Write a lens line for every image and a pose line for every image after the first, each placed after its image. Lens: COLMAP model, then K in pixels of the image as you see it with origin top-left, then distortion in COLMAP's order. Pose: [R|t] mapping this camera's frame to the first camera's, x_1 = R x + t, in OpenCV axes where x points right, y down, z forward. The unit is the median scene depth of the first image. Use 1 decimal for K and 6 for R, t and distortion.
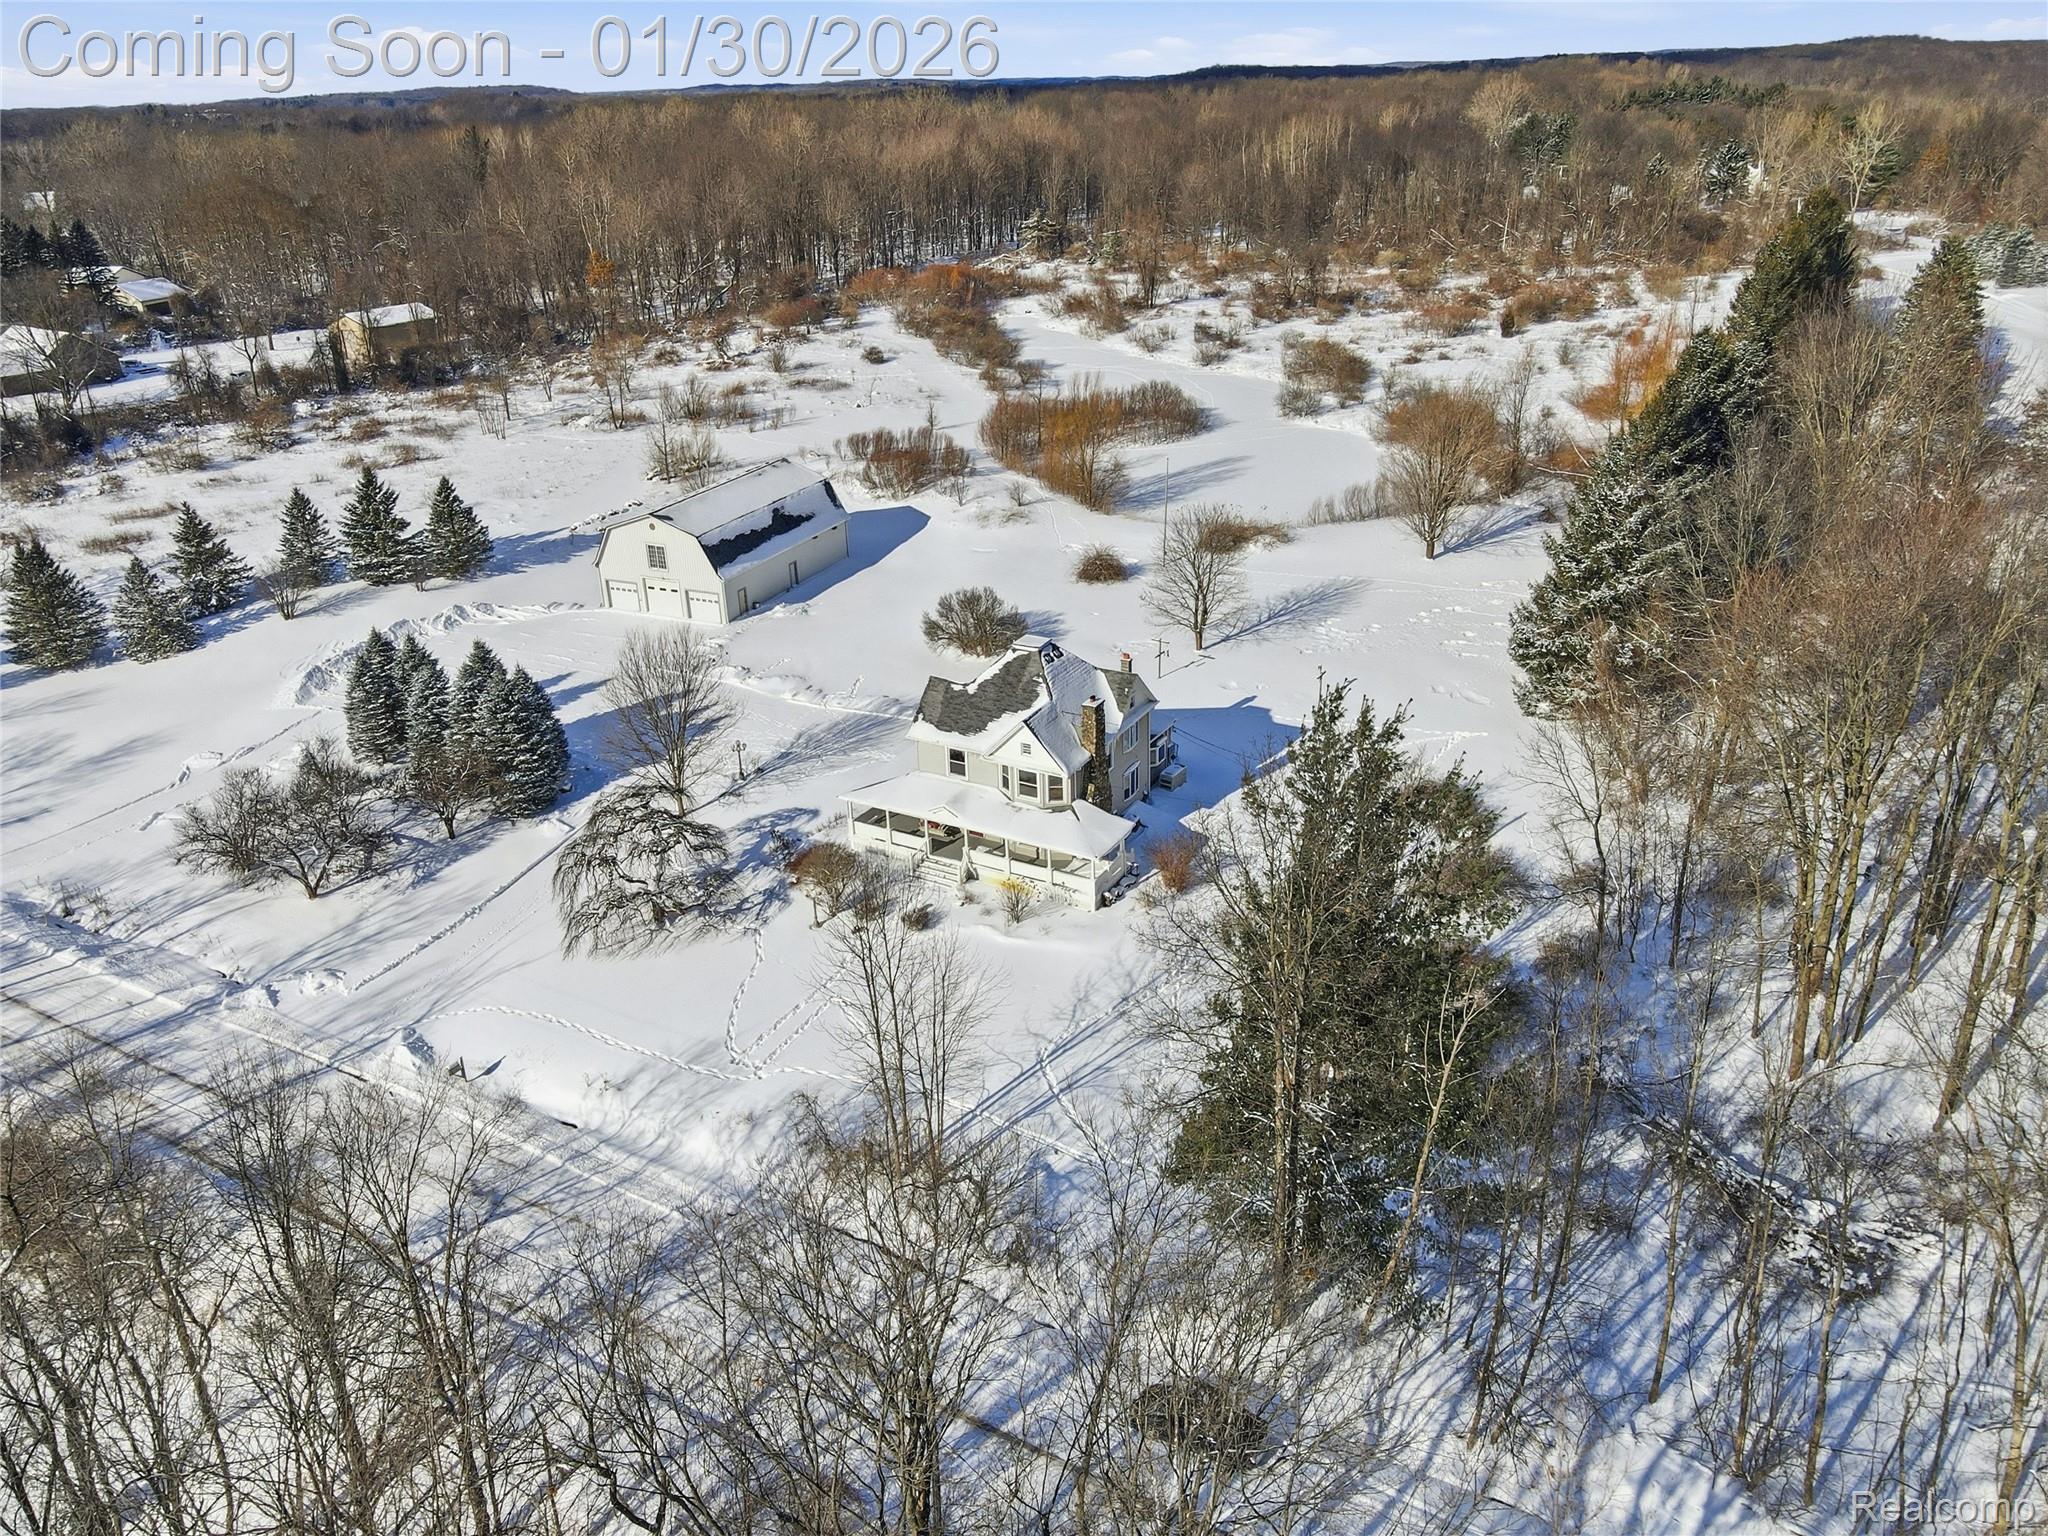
lens RADIAL K [[1504.0, 0, 989.3], [0, 1504.0, 738.1], [0, 0, 1]] dist [0.024080, 0.004450]
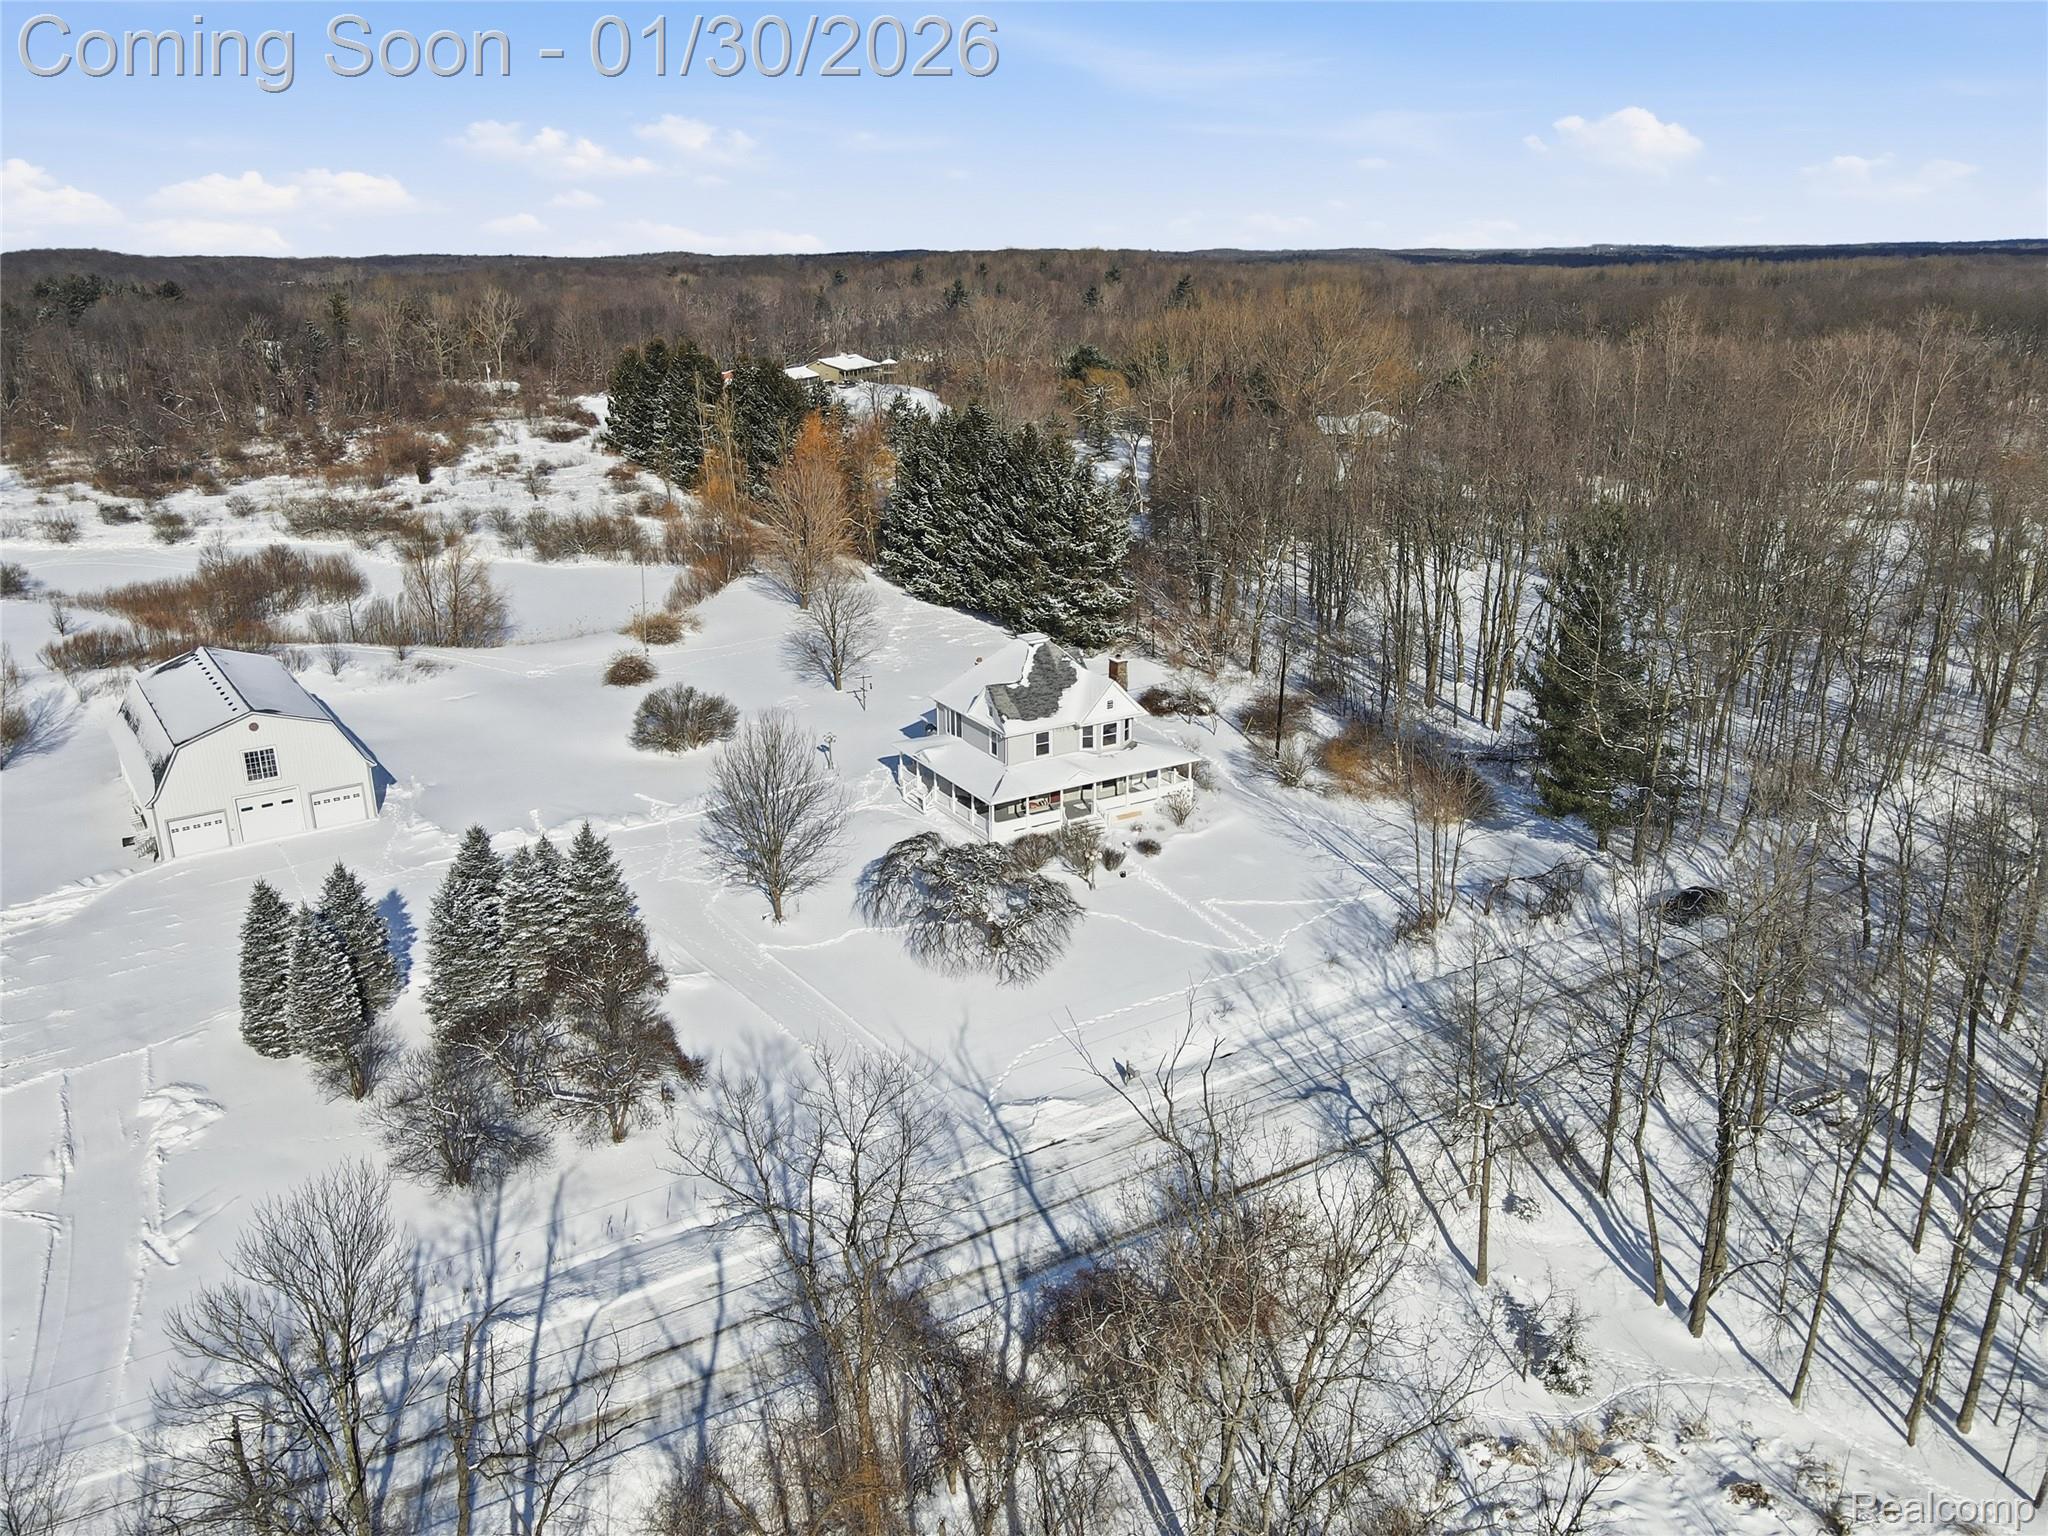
lens RADIAL K [[1504.0, 0, 989.3], [0, 1504.0, 738.1], [0, 0, 1]] dist [0.024080, 0.004450]
pose [[0.488354, -0.240098, 0.838966, -0.671326], [0.345889, 0.935916, 0.066505, -0.052613], [-0.801169, 0.257711, 0.540105, 0.257671]]
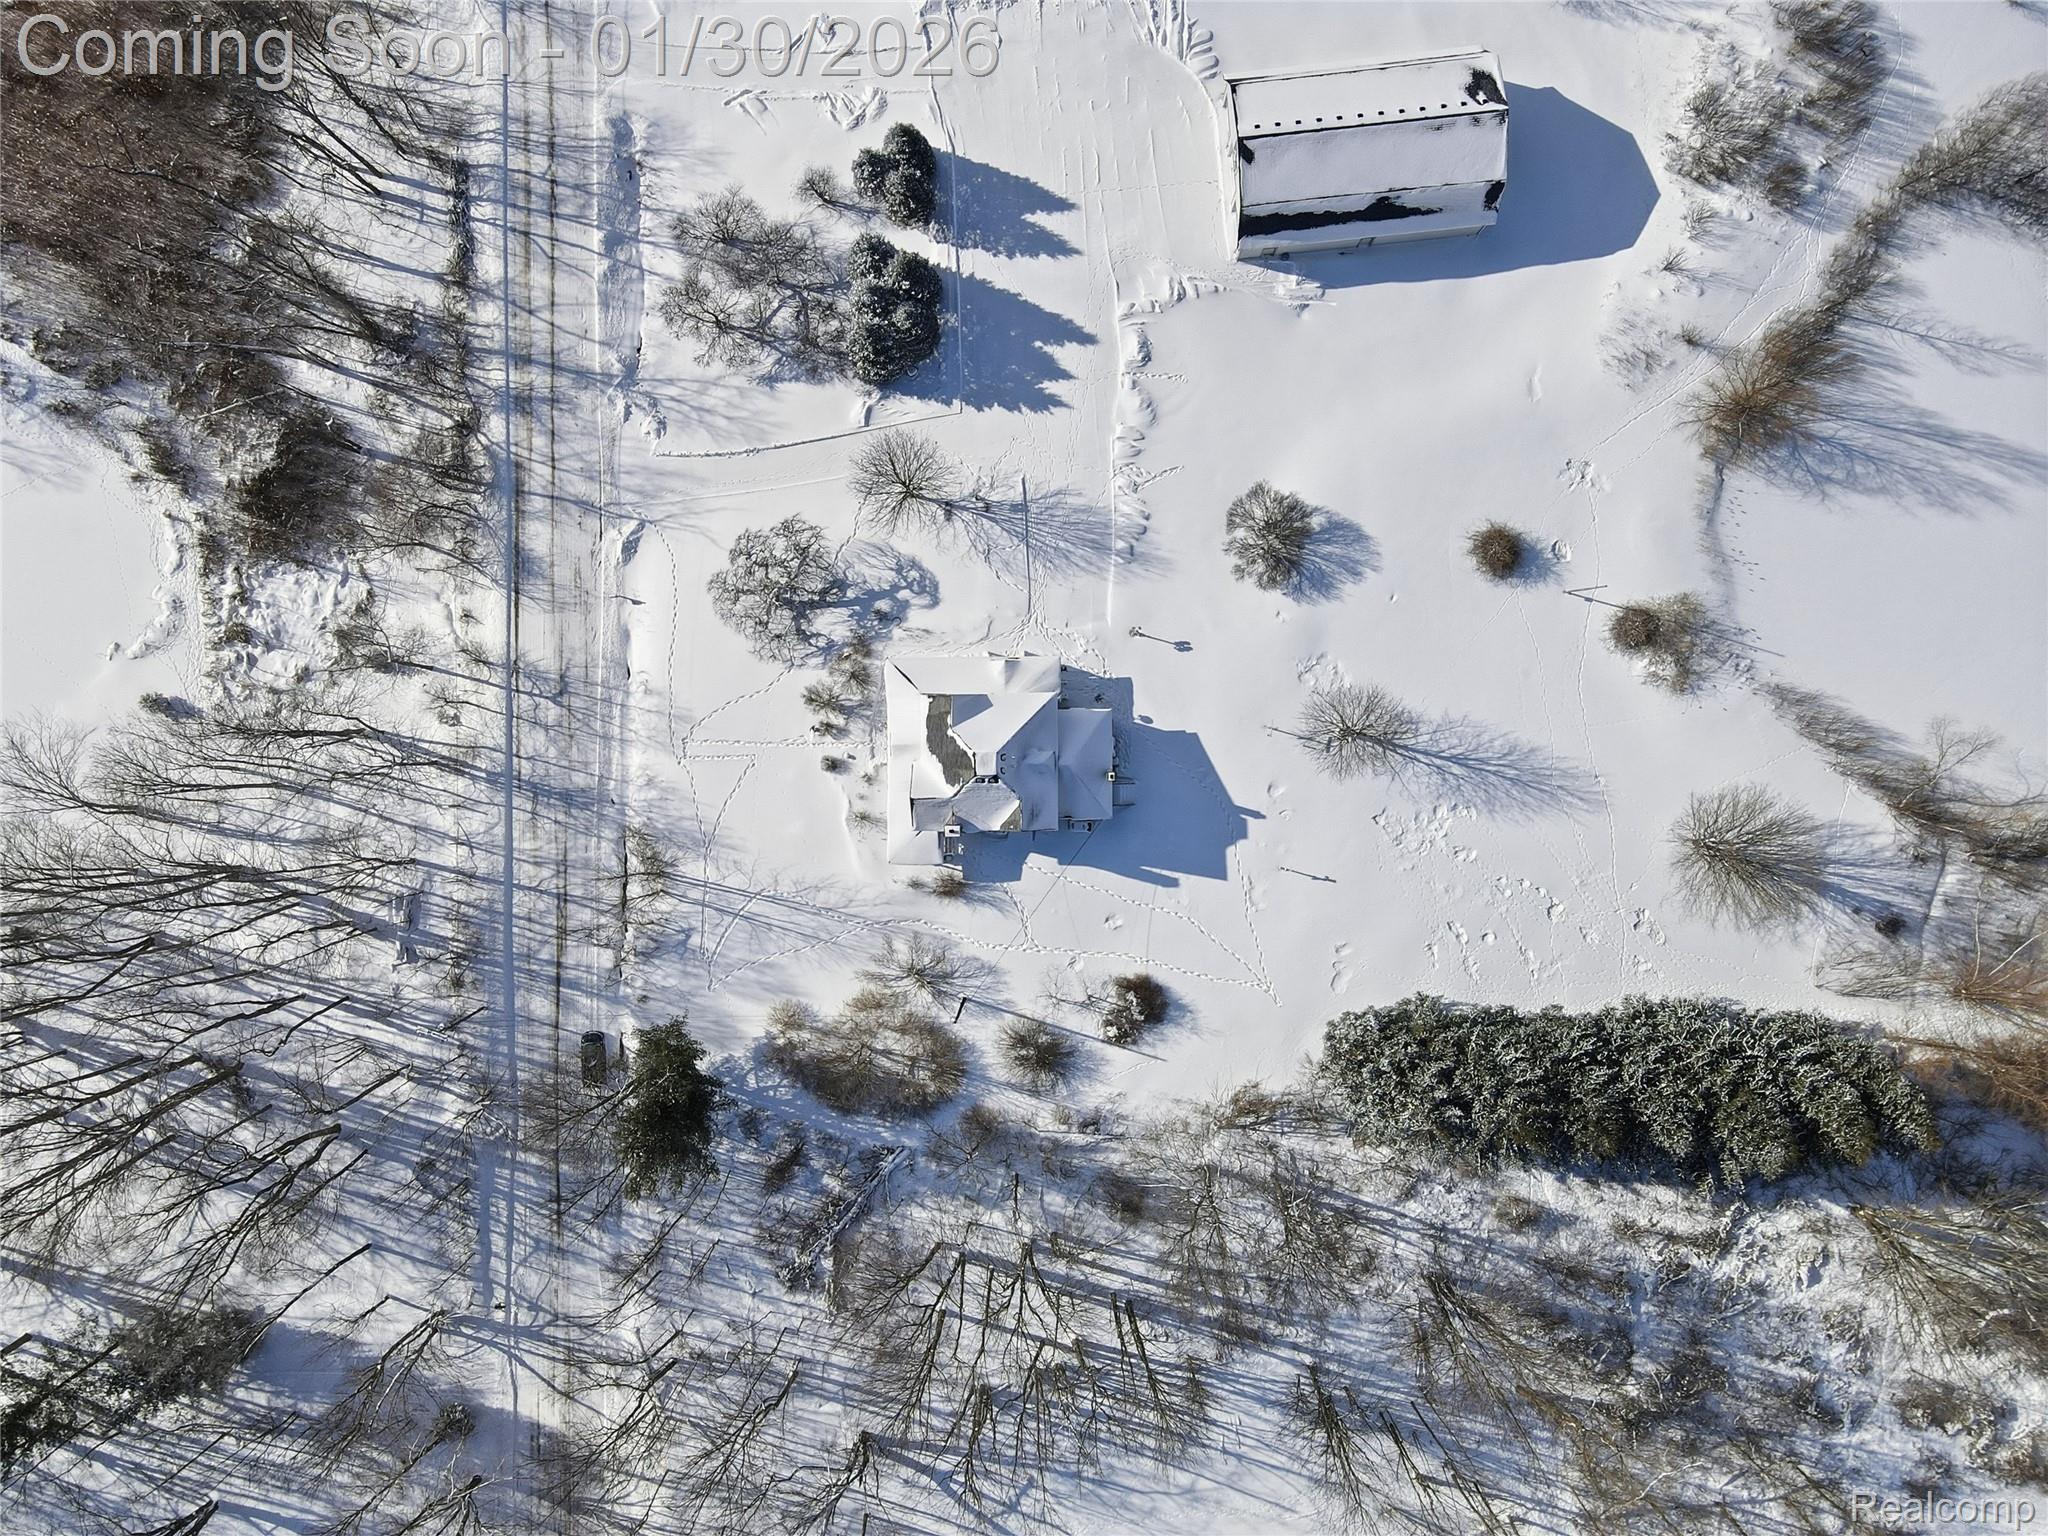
lens RADIAL K [[1504.0, 0, 989.3], [0, 1504.0, 738.1], [0, 0, 1]] dist [0.024080, 0.004450]
pose [[0.519523, 0.853986, 0.028339, -0.017850], [-0.324016, 0.166210, 0.931337, -0.857545], [0.790638, -0.493033, 0.363055, 0.346369]]
